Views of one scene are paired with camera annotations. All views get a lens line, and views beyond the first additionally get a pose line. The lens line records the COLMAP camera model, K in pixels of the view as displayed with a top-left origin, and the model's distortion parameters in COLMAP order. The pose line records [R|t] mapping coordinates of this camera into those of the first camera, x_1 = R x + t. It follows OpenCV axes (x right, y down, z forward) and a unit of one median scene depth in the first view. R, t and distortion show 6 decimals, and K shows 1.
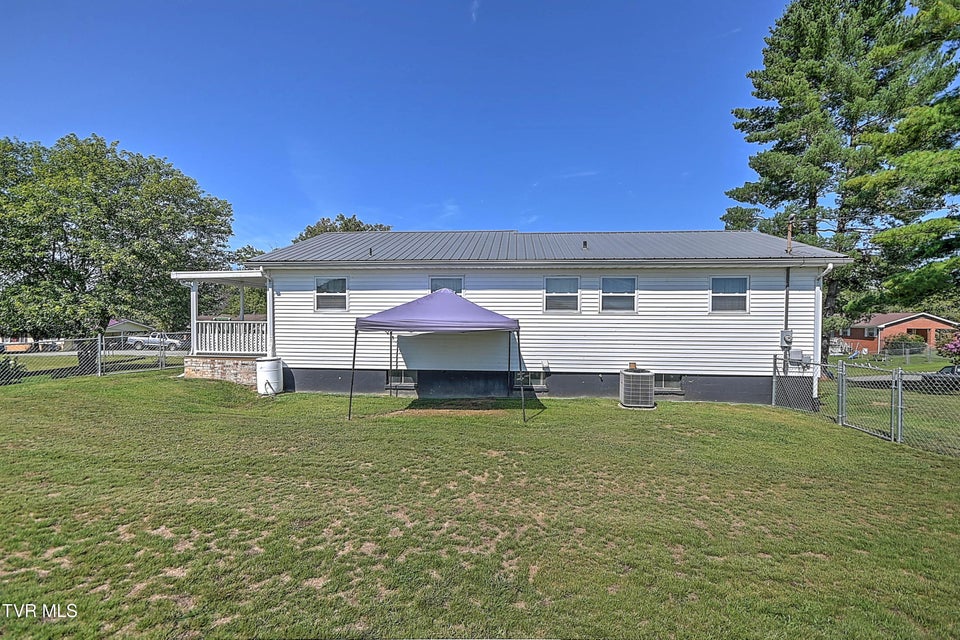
lens RADIAL K [[456.0, 0, 475.7], [0, 456.0, 324.9], [0, 0, 1]] dist [0.038448, -0.014566]
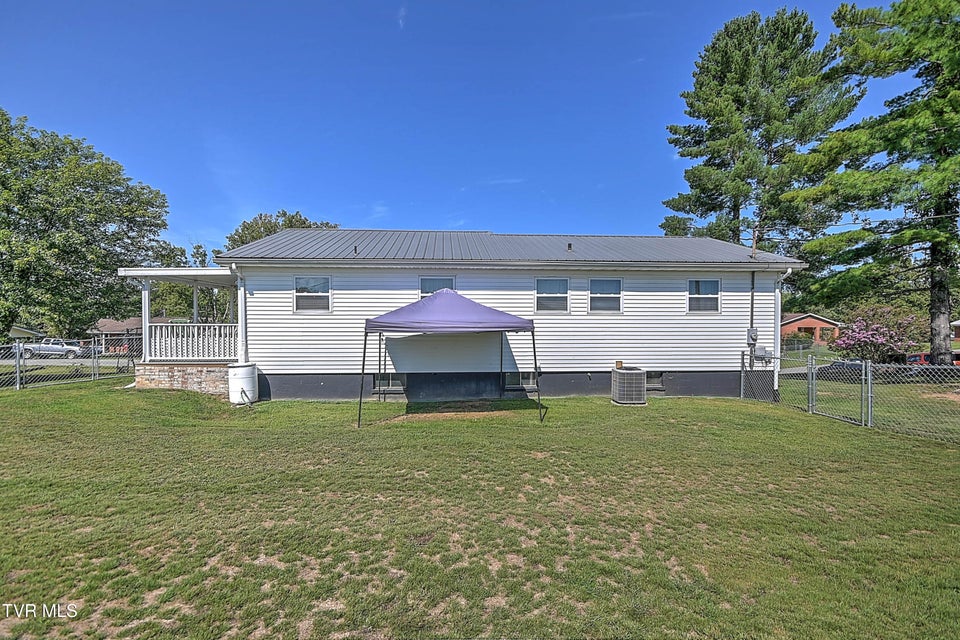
lens RADIAL K [[456.0, 0, 475.7], [0, 456.0, 324.9], [0, 0, 1]] dist [0.038448, -0.014566]
pose [[0.987539, -0.006880, 0.157221, -0.131153], [0.007606, 0.999963, -0.004017, 0.001868], [-0.157188, 0.005163, 0.987555, 0.023085]]
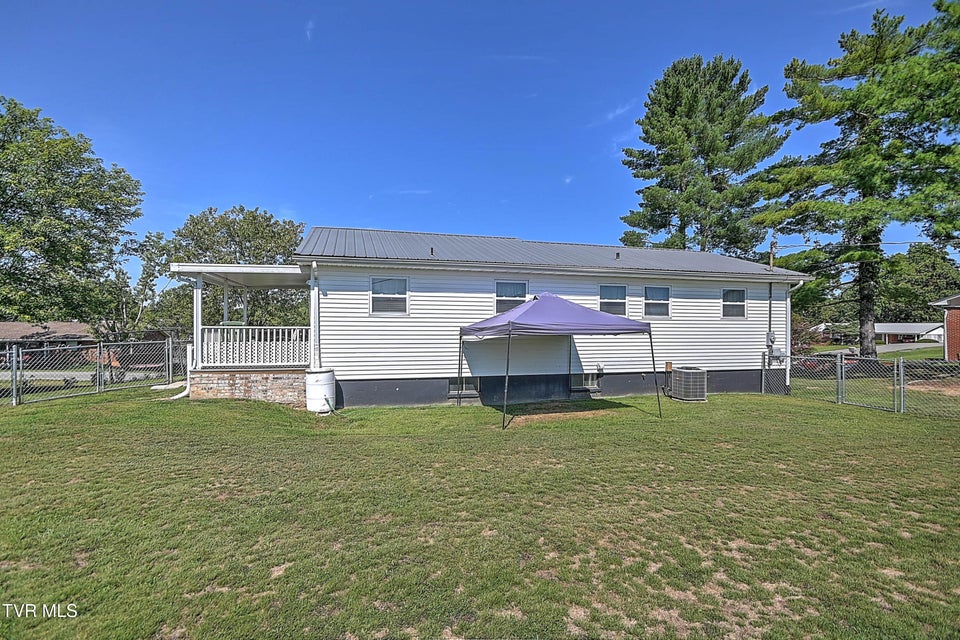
lens RADIAL K [[456.0, 0, 475.7], [0, 456.0, 324.9], [0, 0, 1]] dist [0.038448, -0.014566]
pose [[0.936211, -0.000744, 0.351438, -0.464071], [0.007608, 0.999806, -0.018148, 0.007246], [-0.351357, 0.019664, 0.936035, 0.099393]]
